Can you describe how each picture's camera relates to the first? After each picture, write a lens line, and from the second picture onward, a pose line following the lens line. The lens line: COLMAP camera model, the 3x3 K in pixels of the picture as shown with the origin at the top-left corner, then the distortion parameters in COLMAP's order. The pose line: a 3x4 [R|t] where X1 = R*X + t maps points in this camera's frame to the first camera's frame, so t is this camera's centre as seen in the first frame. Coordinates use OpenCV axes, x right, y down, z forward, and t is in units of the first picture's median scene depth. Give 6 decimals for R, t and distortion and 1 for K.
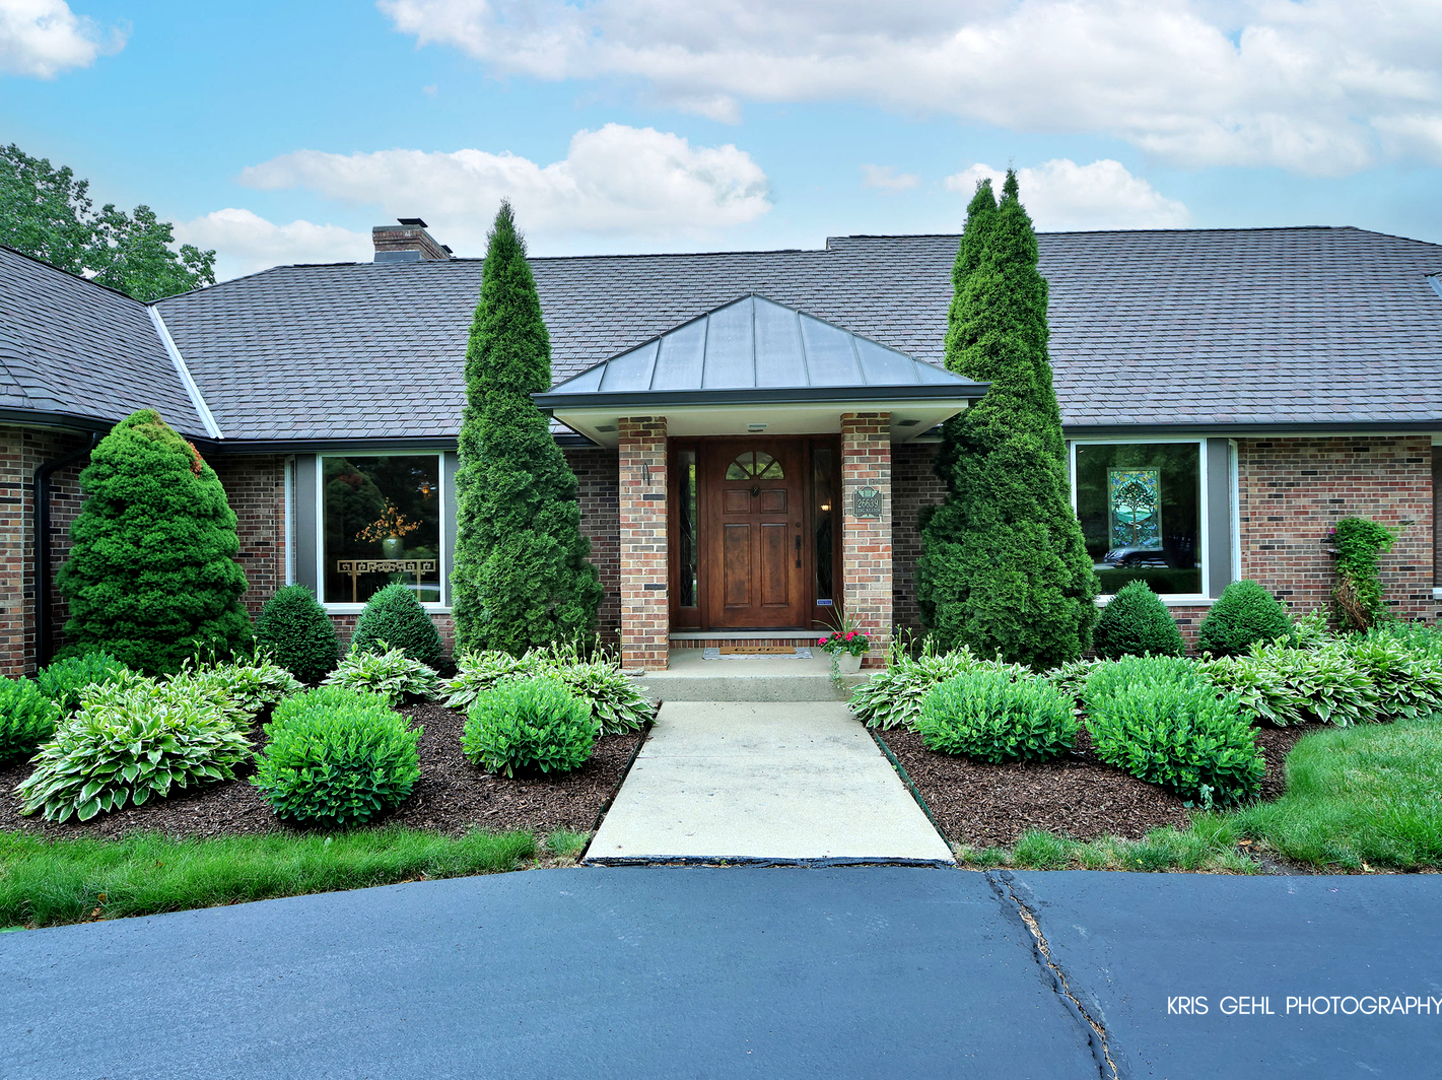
lens RADIAL K [[769.3, 0, 721.2], [0, 769.3, 535.5], [0, 0, 1]] dist [-0.016417, 0.000376]
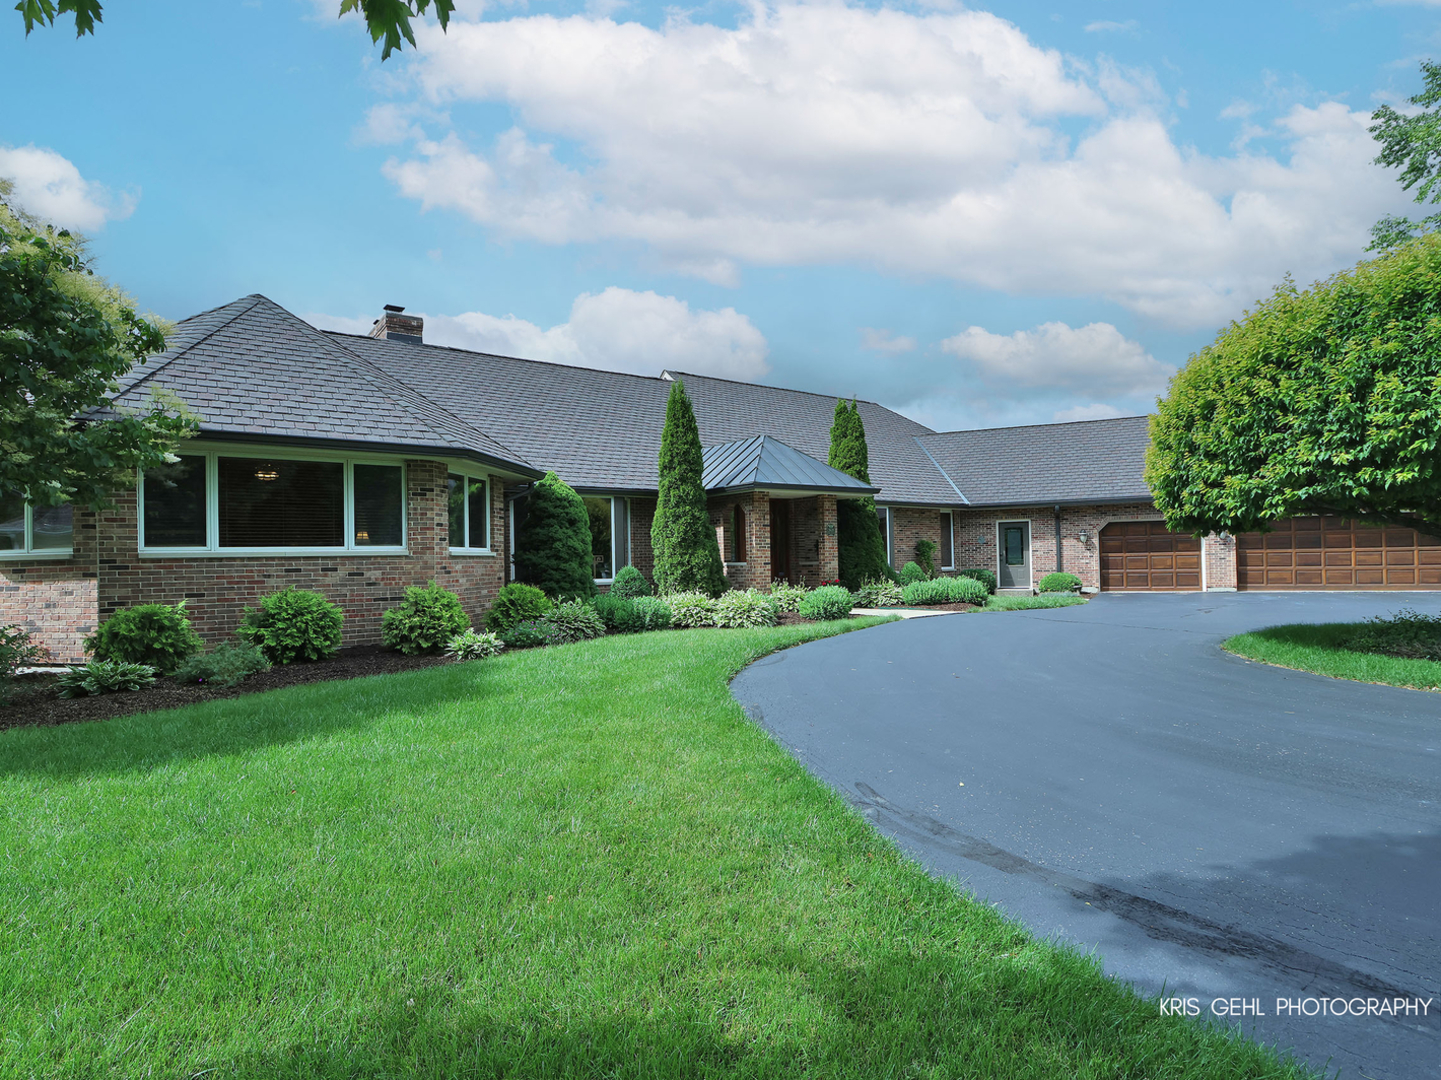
lens RADIAL K [[768.7, 0, 720.7], [0, 768.7, 535.5], [0, 0, 1]] dist [-0.016417, 0.000376]
pose [[0.777267, 0.018485, 0.628900, -1.578780], [0.003400, 0.999430, -0.033579, 0.056033], [-0.629162, 0.028238, 0.776761, -0.700853]]
